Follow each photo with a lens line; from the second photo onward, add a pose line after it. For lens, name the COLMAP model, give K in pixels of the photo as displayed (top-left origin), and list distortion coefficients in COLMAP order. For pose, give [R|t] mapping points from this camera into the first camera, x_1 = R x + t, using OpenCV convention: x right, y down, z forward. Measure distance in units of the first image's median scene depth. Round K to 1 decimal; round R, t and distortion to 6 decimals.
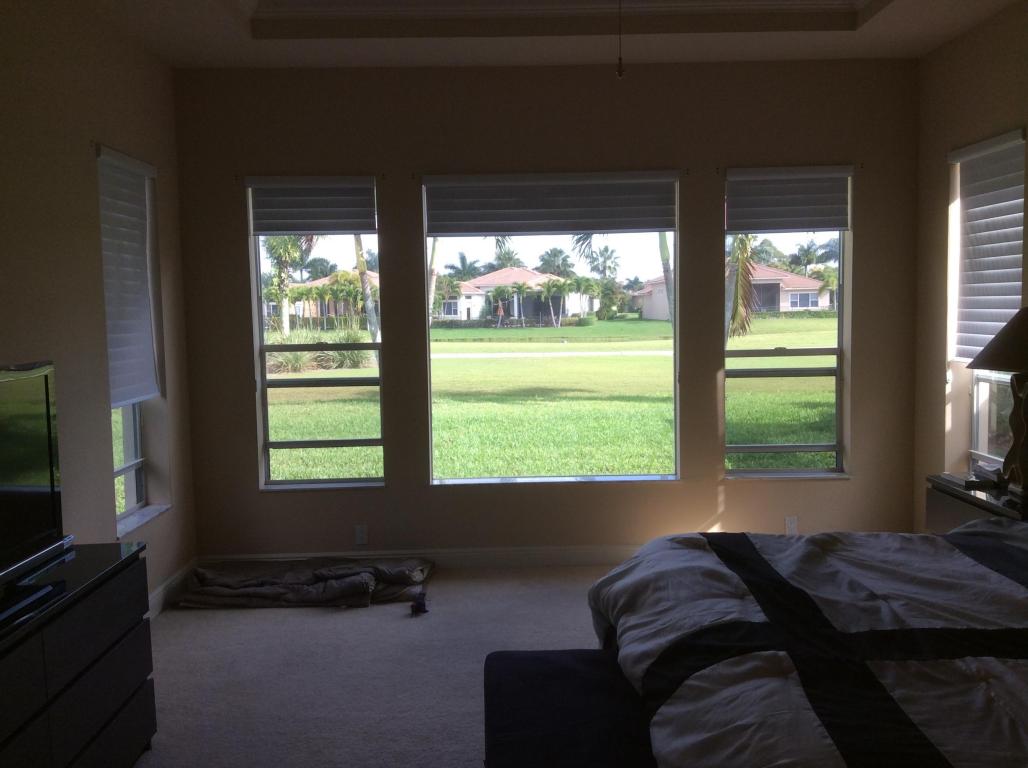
lens RADIAL K [[943.9, 0, 528.4], [0, 943.9, 380.2], [0, 0, 1]] dist [0.153978, -0.291505]
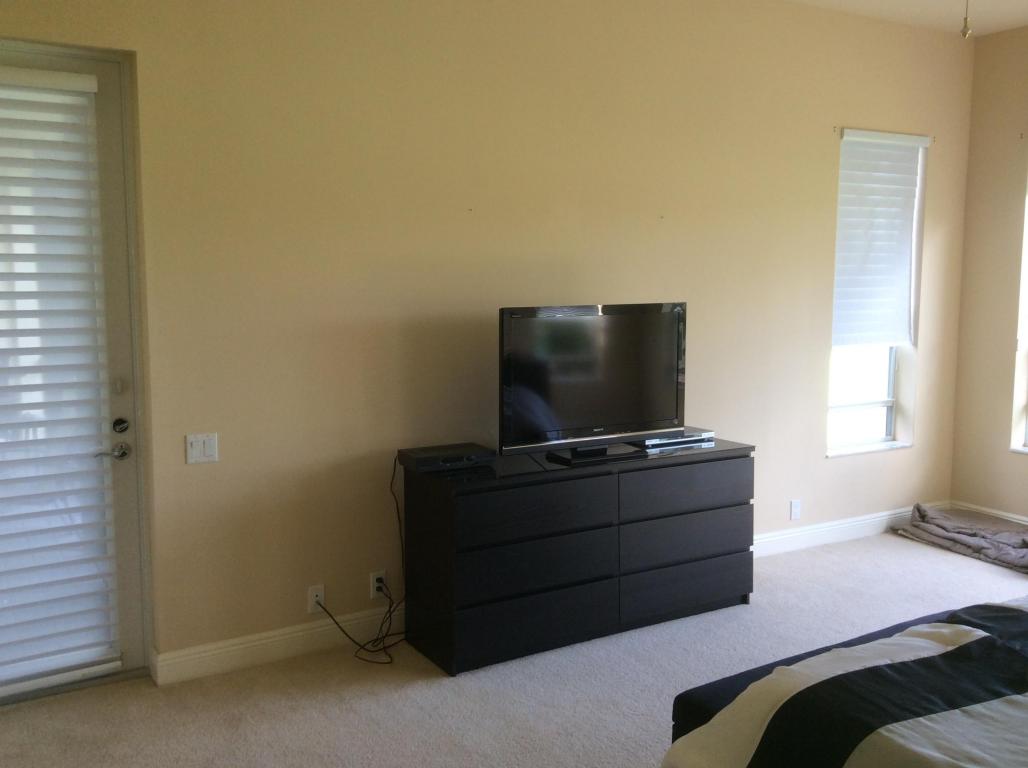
lens RADIAL K [[943.9, 0, 528.4], [0, 943.9, 380.2], [0, 0, 1]] dist [0.153978, -0.291505]
pose [[0.508177, 0.121627, -0.852621, 0.407839], [-0.085544, 0.992211, 0.090553, -0.007327], [0.856994, 0.026920, 0.514623, 0.054996]]
